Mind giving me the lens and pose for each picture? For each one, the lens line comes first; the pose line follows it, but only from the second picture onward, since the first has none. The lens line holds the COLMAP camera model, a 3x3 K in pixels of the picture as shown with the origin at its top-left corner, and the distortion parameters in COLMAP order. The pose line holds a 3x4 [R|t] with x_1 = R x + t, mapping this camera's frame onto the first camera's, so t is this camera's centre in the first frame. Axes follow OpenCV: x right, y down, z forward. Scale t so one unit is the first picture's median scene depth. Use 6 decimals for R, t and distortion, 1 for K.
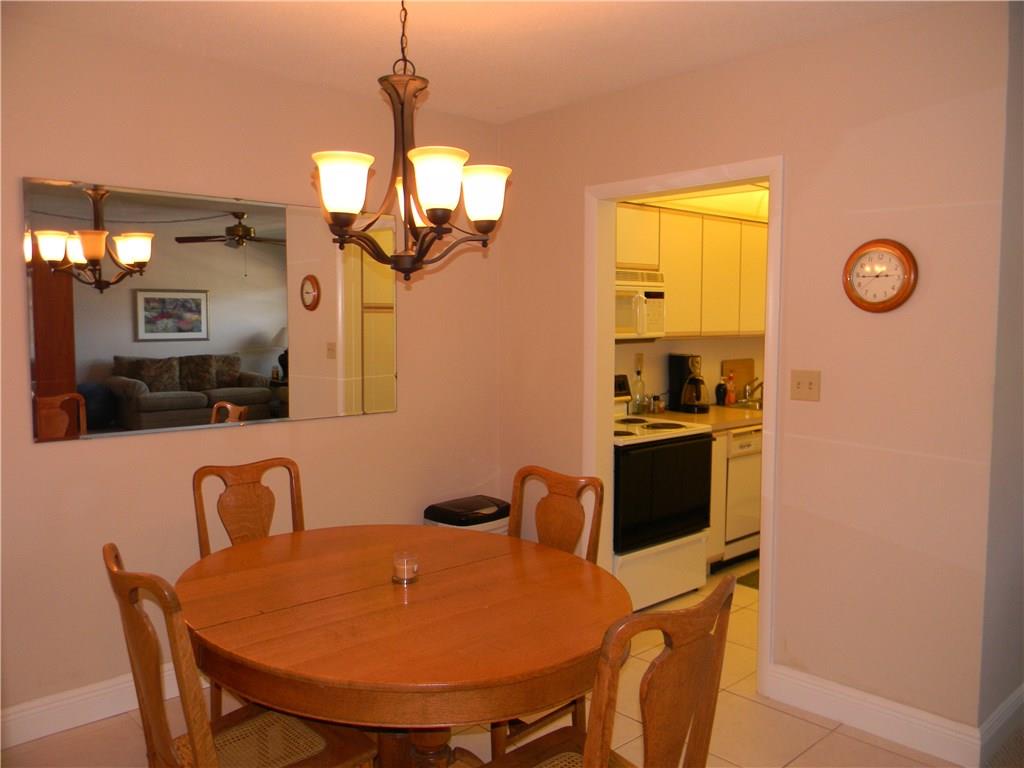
lens RADIAL K [[818.8, 0, 506.1], [0, 818.8, 386.4], [0, 0, 1]] dist [0.003826, -0.021606]
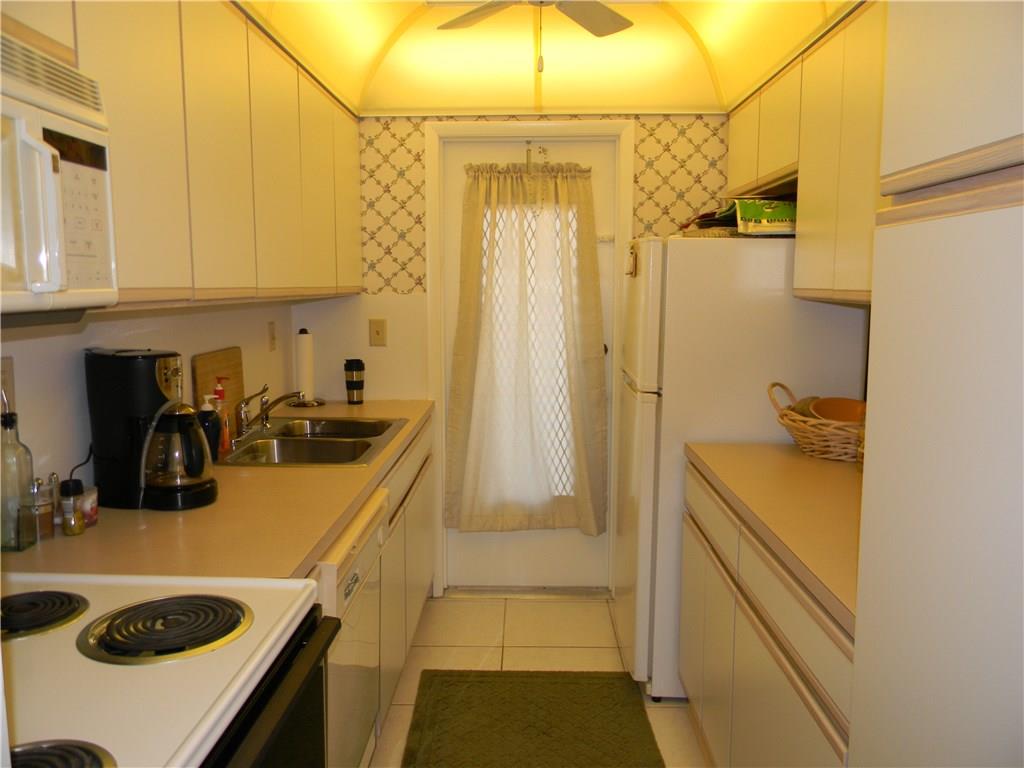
lens RADIAL K [[818.8, 0, 506.1], [0, 818.8, 386.4], [0, 0, 1]] dist [0.003826, -0.021606]
pose [[0.695276, -0.087041, 0.713453, 0.073297], [0.058737, 0.996201, 0.064295, -0.038844], [-0.716339, -0.002797, 0.697747, 0.652077]]
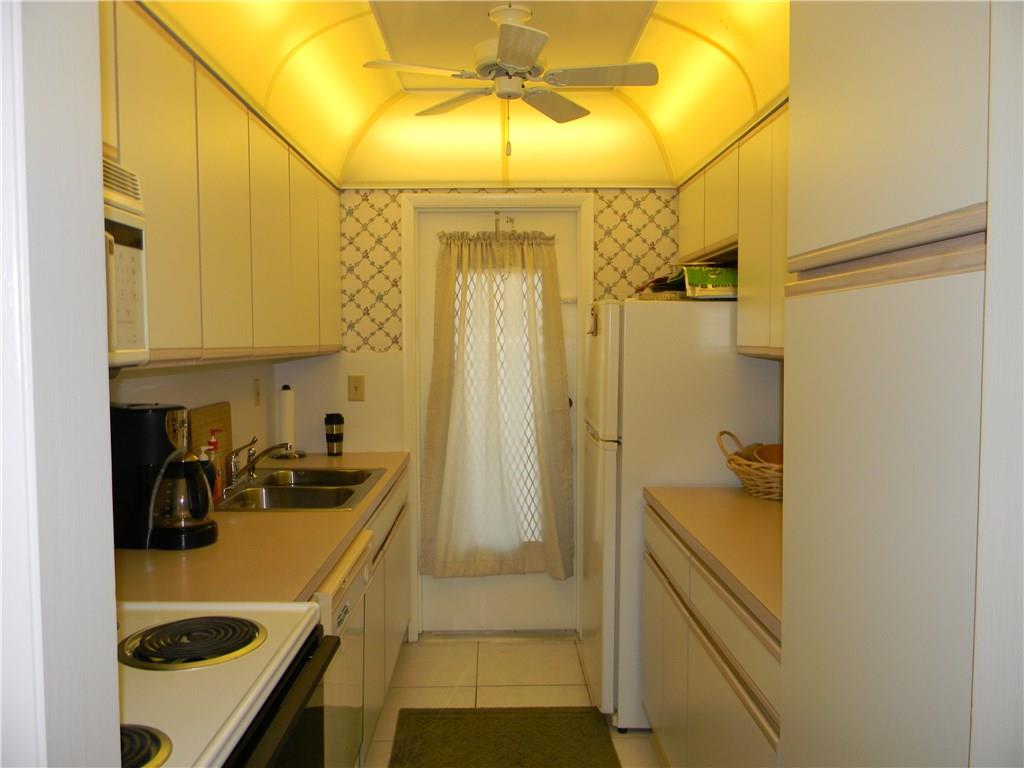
lens RADIAL K [[818.8, 0, 506.1], [0, 818.8, 386.4], [0, 0, 1]] dist [0.003826, -0.021606]
pose [[0.664968, -0.041669, 0.745709, 0.035633], [0.064517, 0.997915, -0.001769, -0.037638], [-0.744080, 0.049287, 0.666270, 0.621952]]
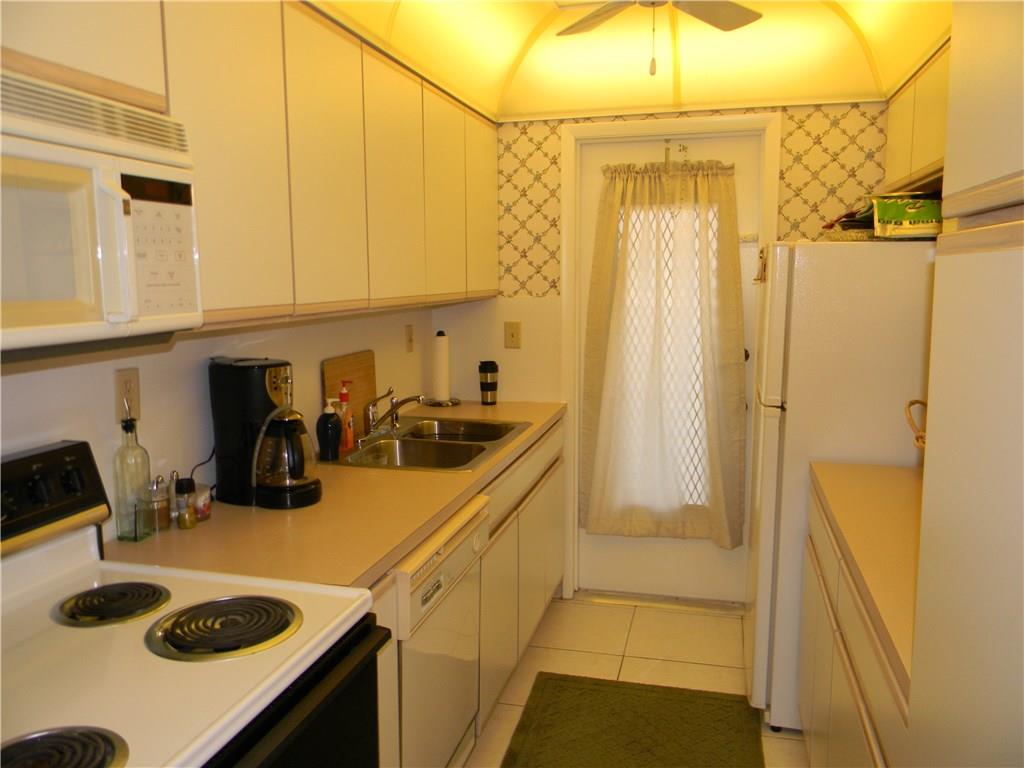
lens RADIAL K [[818.8, 0, 506.1], [0, 818.8, 386.4], [0, 0, 1]] dist [0.003826, -0.021606]
pose [[0.839671, -0.077476, 0.537540, 0.111433], [0.050328, 0.996614, 0.065027, -0.048422], [-0.540758, -0.027548, 0.840727, 0.622412]]
